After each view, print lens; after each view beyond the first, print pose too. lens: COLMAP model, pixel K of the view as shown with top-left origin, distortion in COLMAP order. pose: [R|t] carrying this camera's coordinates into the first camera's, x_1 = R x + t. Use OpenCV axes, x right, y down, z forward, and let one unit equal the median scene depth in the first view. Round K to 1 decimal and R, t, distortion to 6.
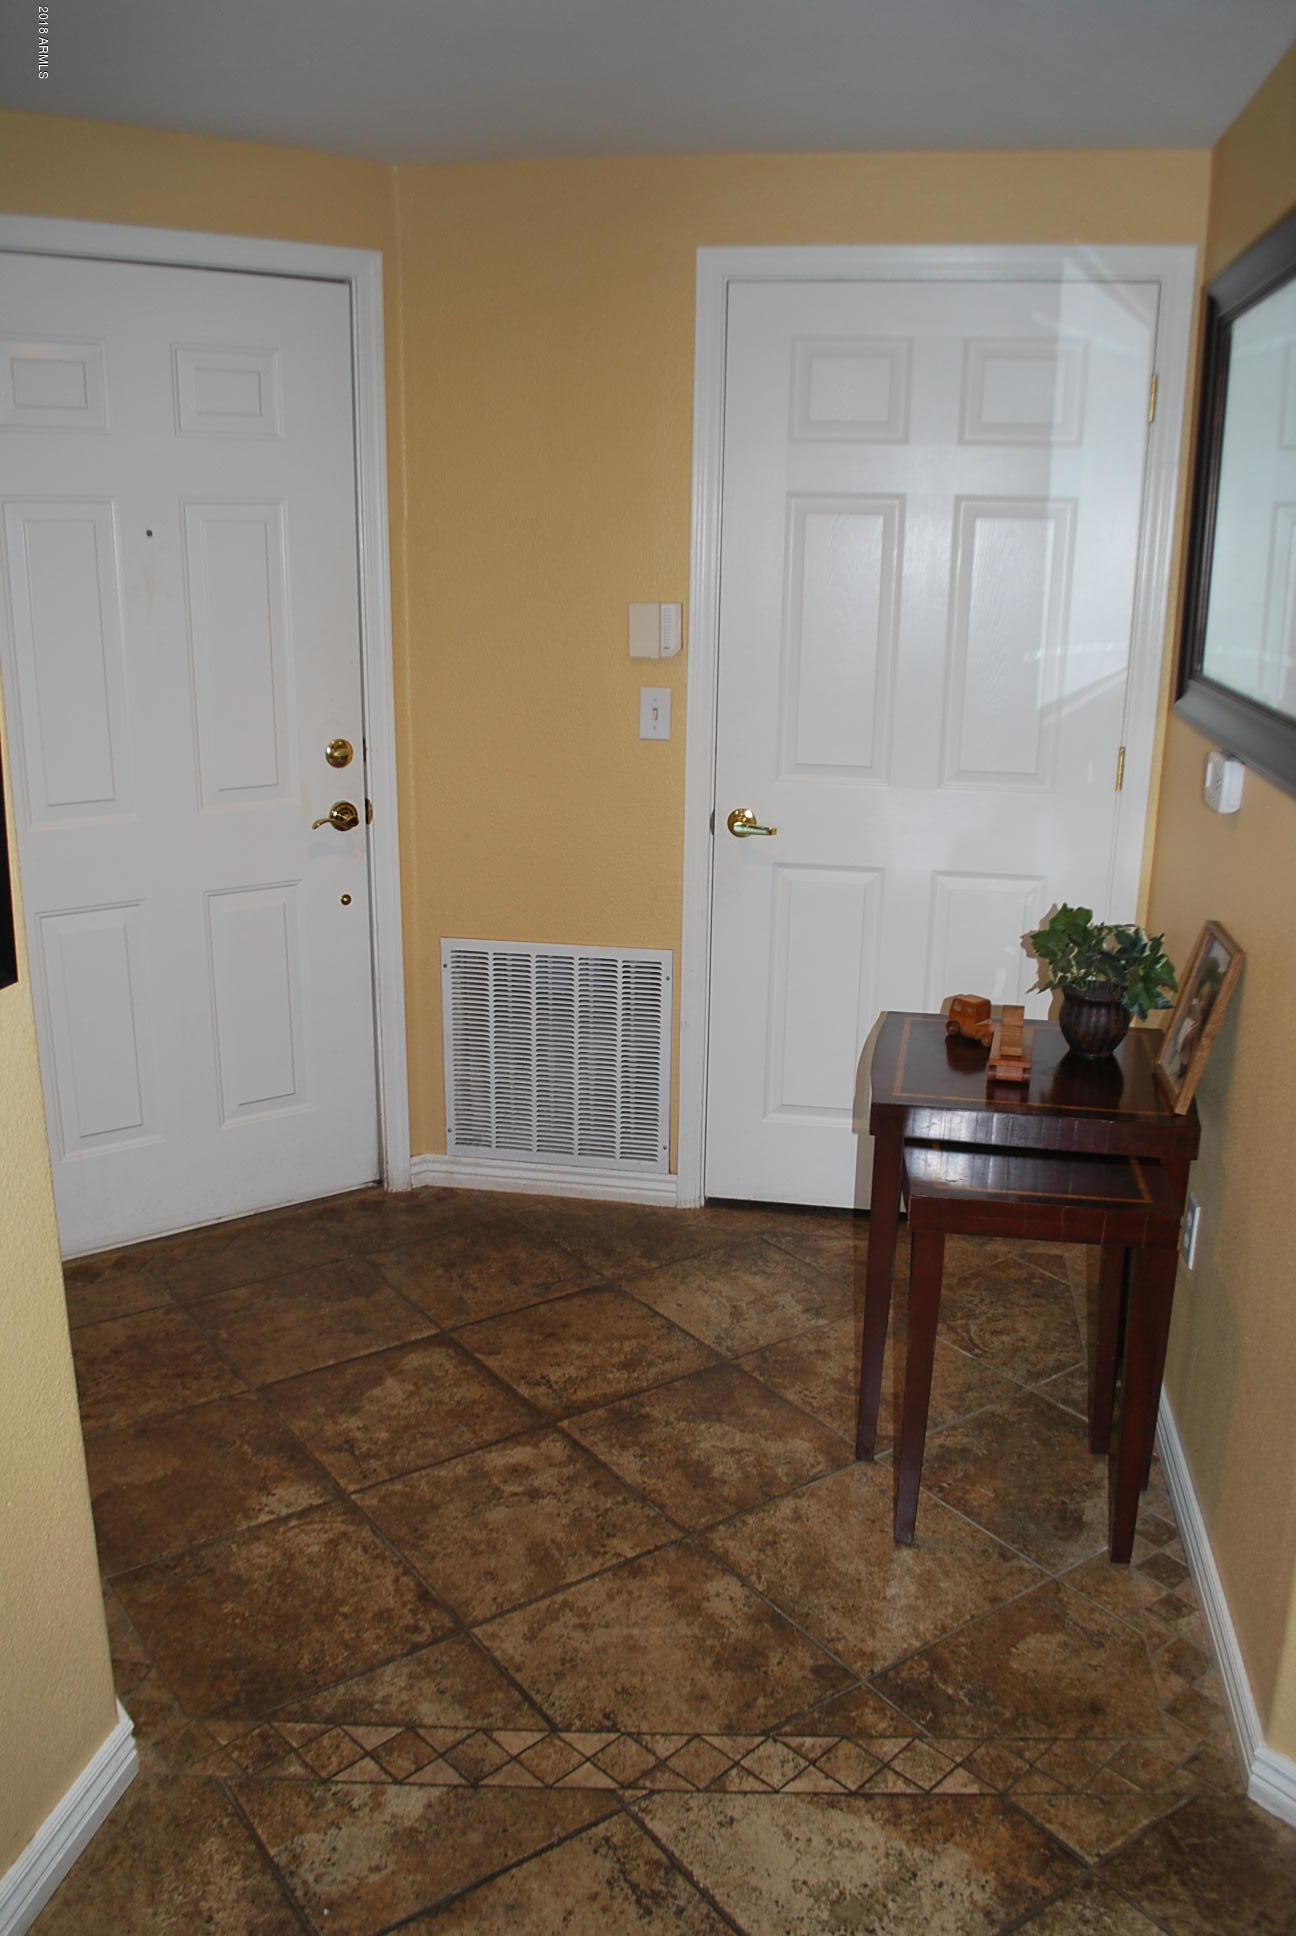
lens RADIAL K [[1533.1, 0, 648.7], [0, 1533.1, 1003.2], [0, 0, 1]] dist [-0.085177, 0.013313]
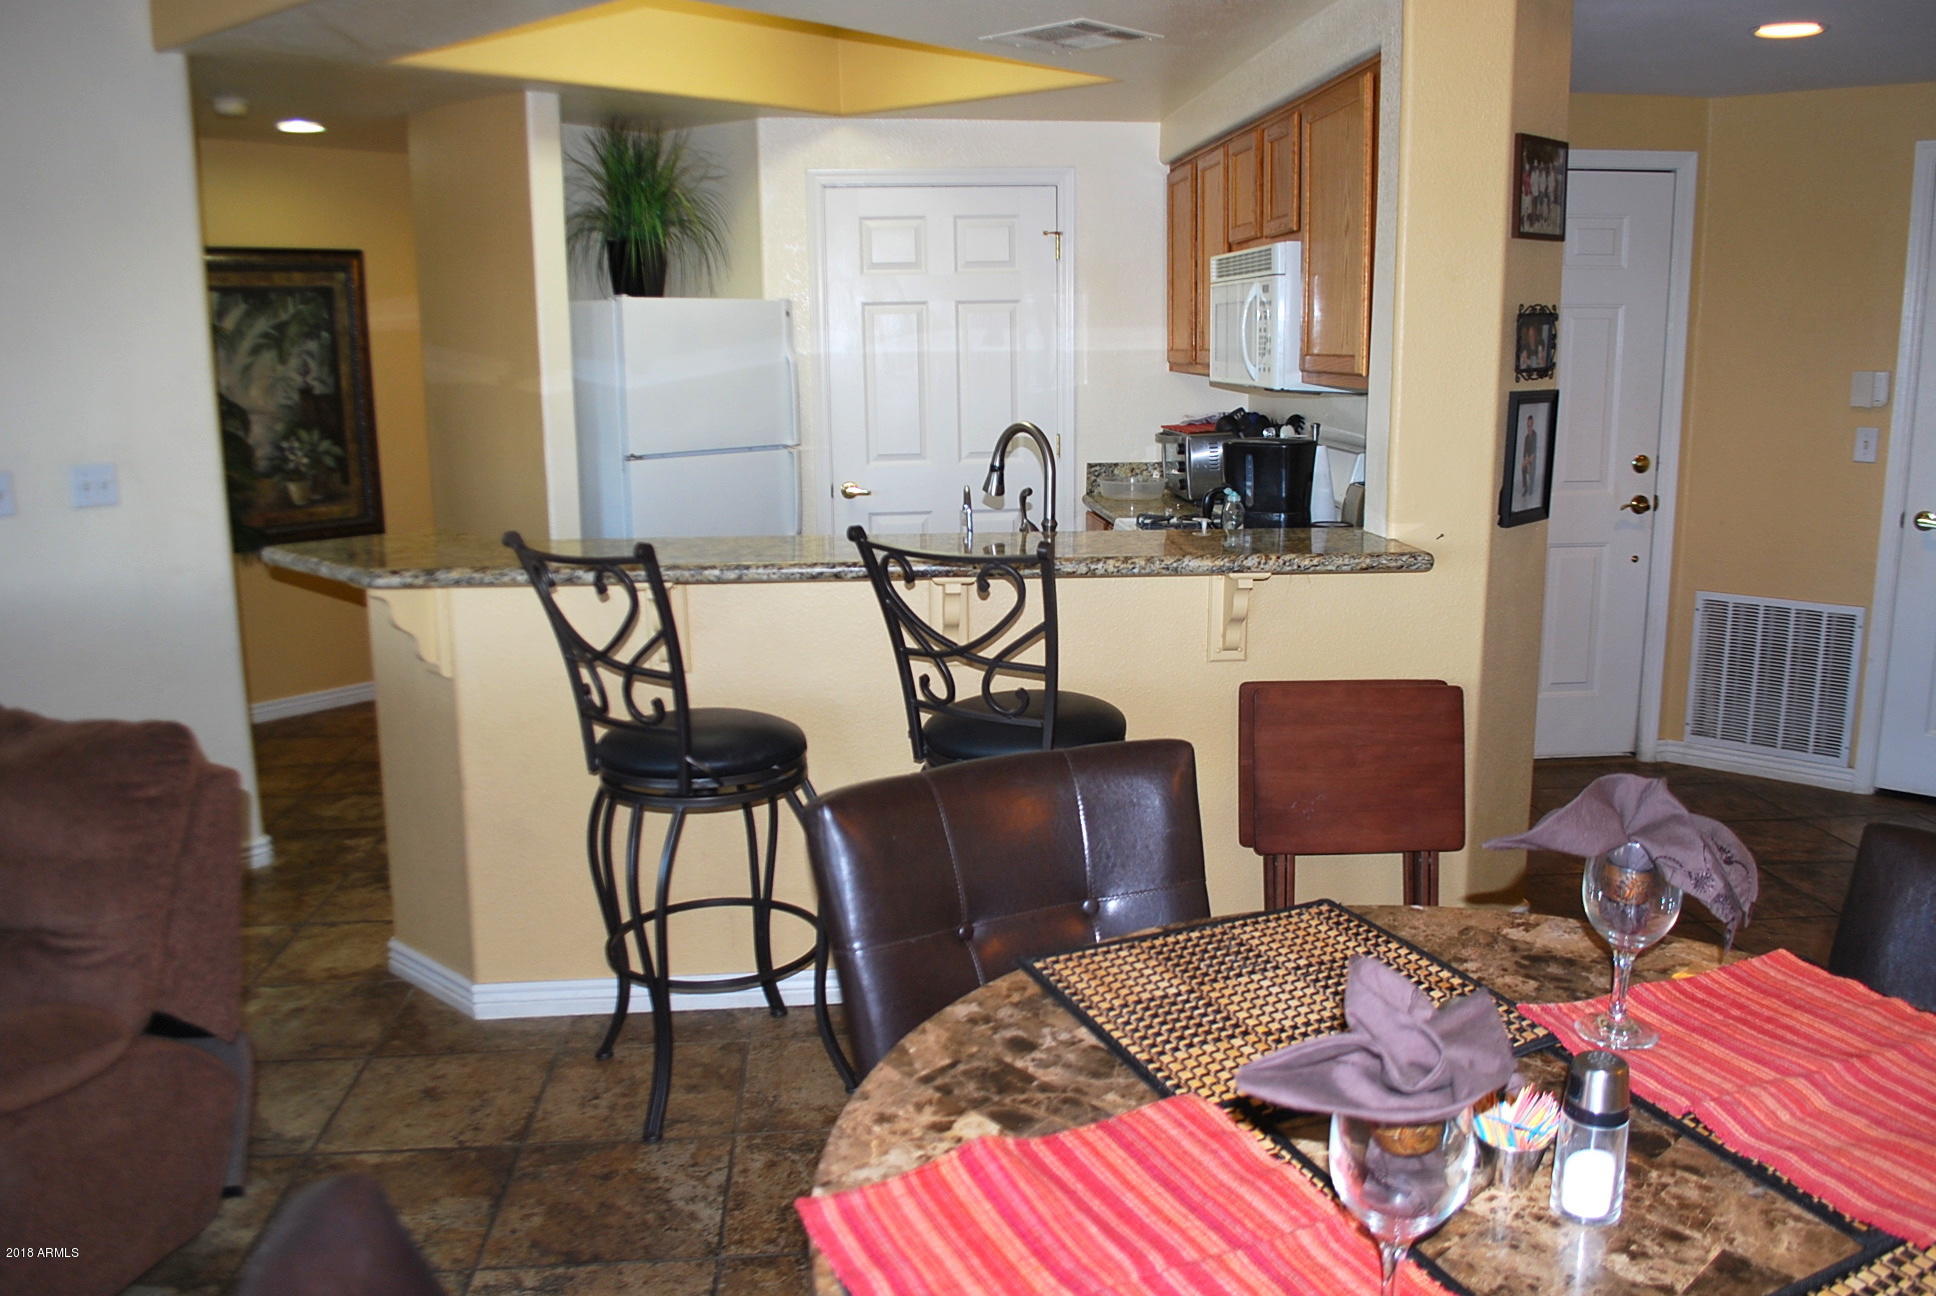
lens RADIAL K [[1533.1, 0, 989.0], [0, 1533.1, 653.8], [0, 0, 1]] dist [-0.085177, 0.013313]
pose [[0.862645, 0.083657, -0.498844, 0.007452], [-0.127855, 0.990265, -0.055029, 0.198793], [0.489384, 0.111250, 0.864943, -0.641436]]
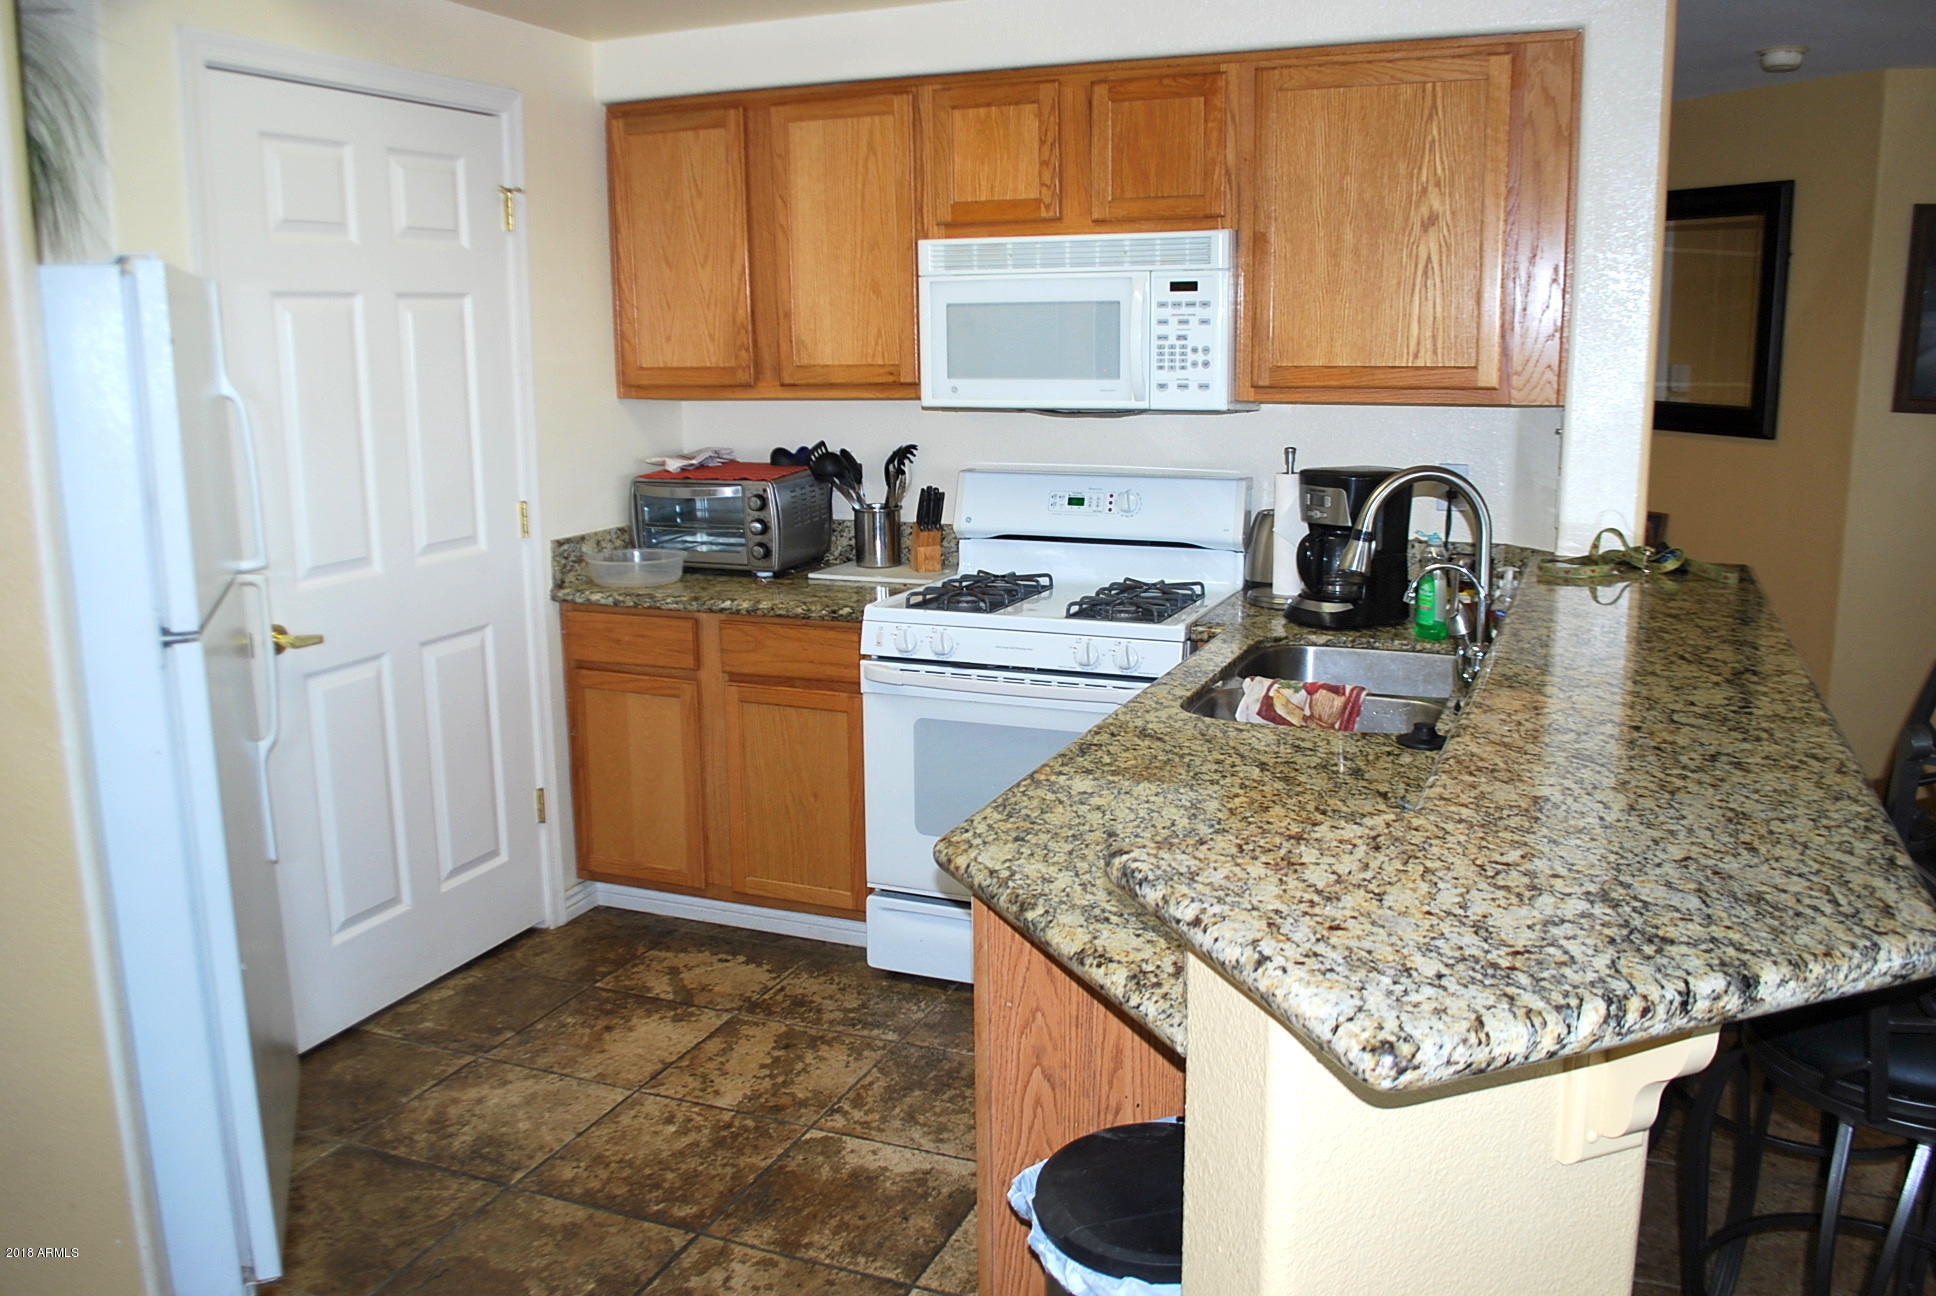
lens RADIAL K [[1533.1, 0, 986.6], [0, 1533.1, 640.3], [0, 0, 1]] dist [-0.085177, 0.013313]
pose [[0.847946, -0.120462, 0.516214, -1.104632], [0.170524, 0.984060, -0.050470, 0.062312], [-0.501906, 0.130823, 0.854971, -0.245889]]
